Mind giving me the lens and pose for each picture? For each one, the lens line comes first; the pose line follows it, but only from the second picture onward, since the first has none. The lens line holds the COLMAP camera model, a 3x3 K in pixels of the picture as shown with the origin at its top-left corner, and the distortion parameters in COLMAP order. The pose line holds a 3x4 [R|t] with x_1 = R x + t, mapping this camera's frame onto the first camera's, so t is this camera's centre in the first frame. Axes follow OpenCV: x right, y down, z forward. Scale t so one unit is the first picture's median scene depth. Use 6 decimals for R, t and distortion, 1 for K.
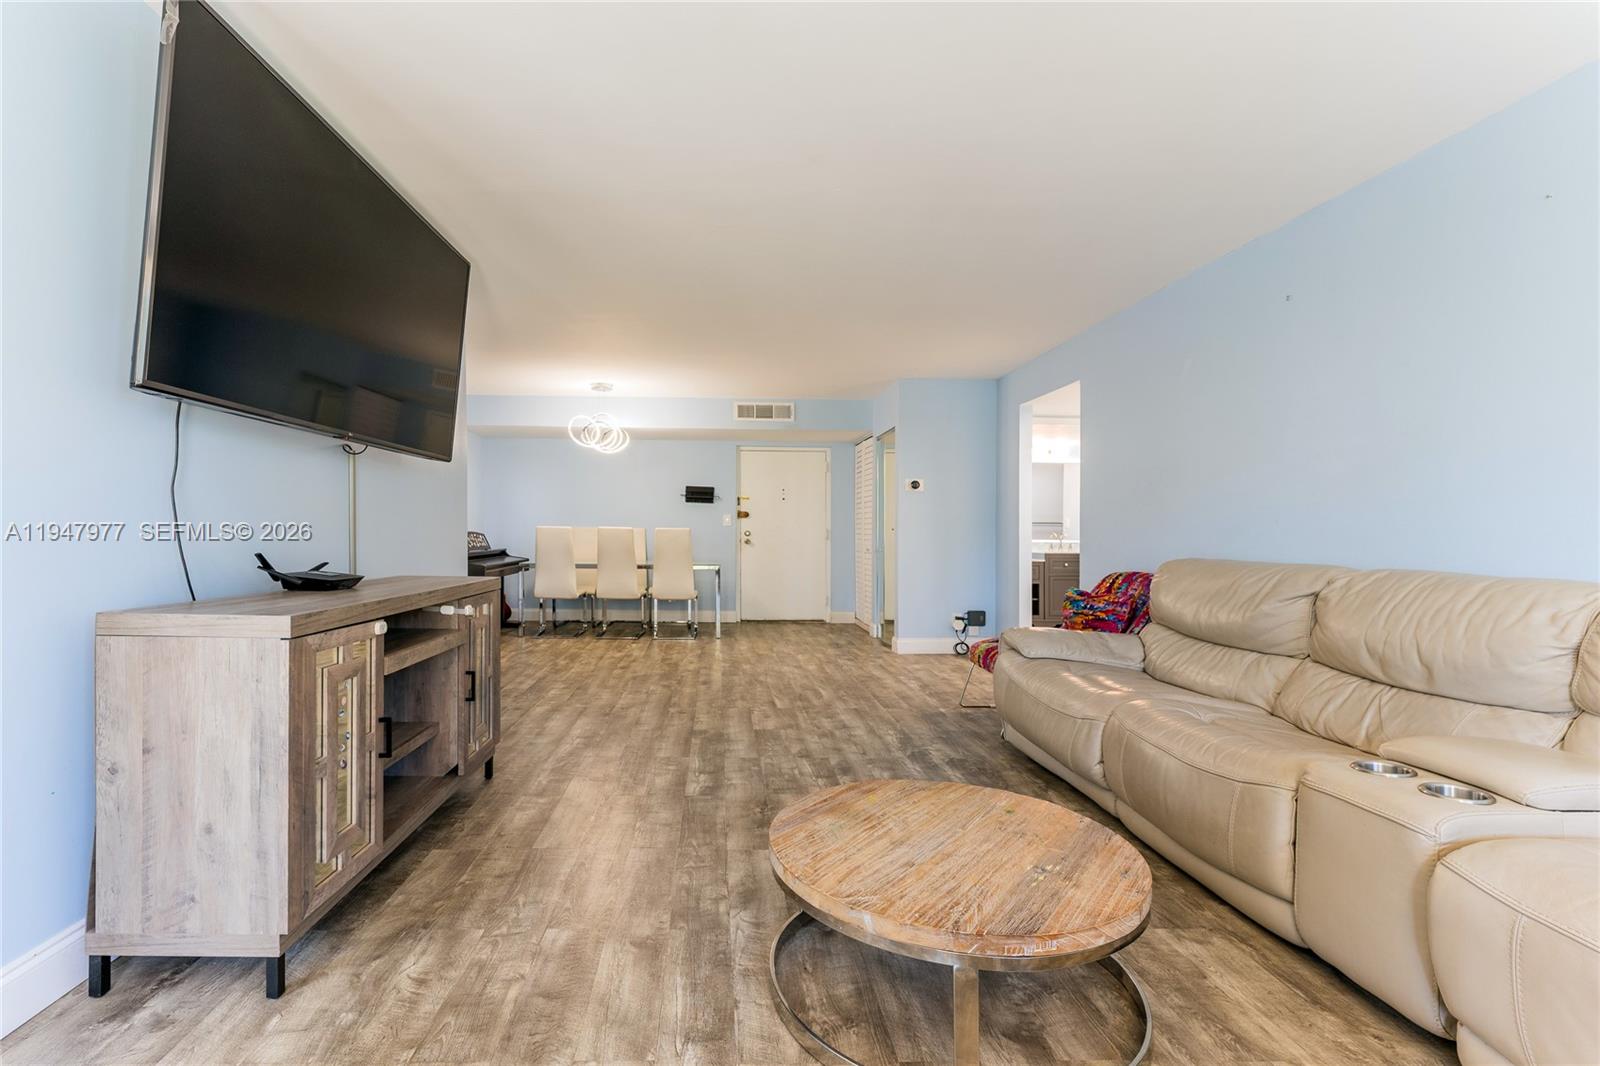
lens RADIAL K [[765.9, 0, 716.3], [0, 765.9, 530.9], [0, 0, 1]] dist [0.000072, -0.000162]
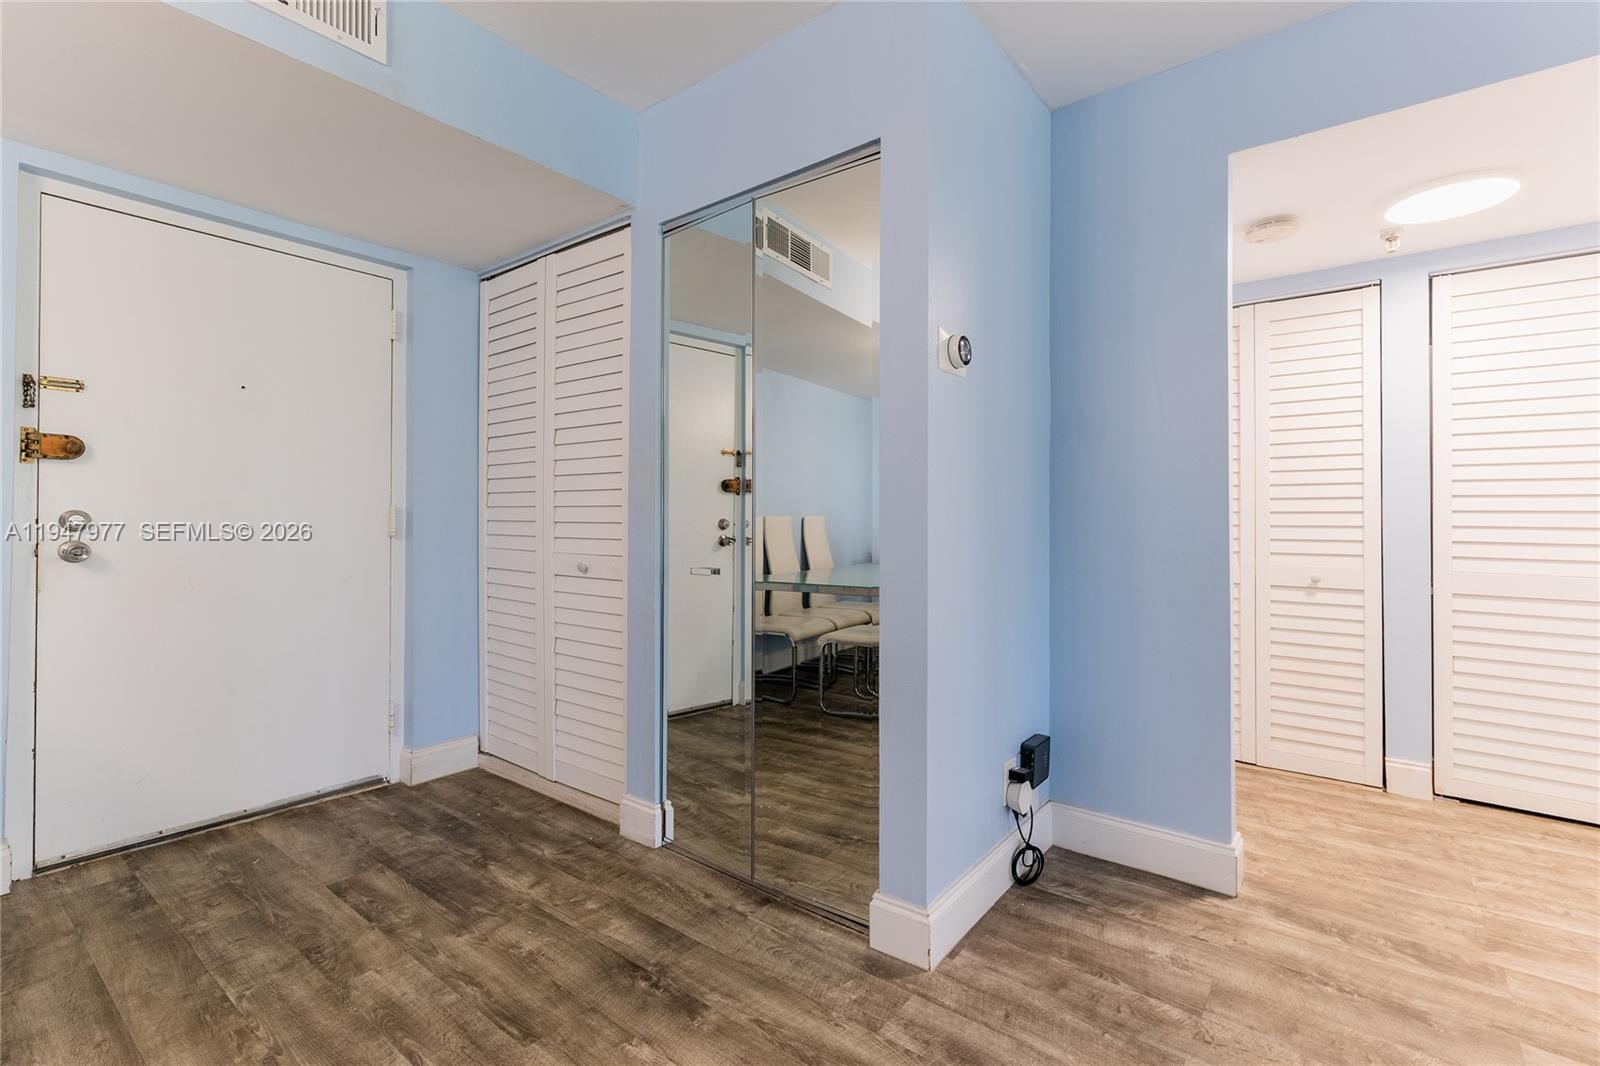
lens RADIAL K [[729.2, 0, 763.9], [0, 729.2, 512.6], [0, 0, 1]] dist [-0.002416, 0.000253]
pose [[0.642919, 0.007238, 0.765900, 0.005045], [-0.002634, 0.999970, -0.007239, 0.003749], [-0.765929, 0.002637, 0.642919, 1.609683]]
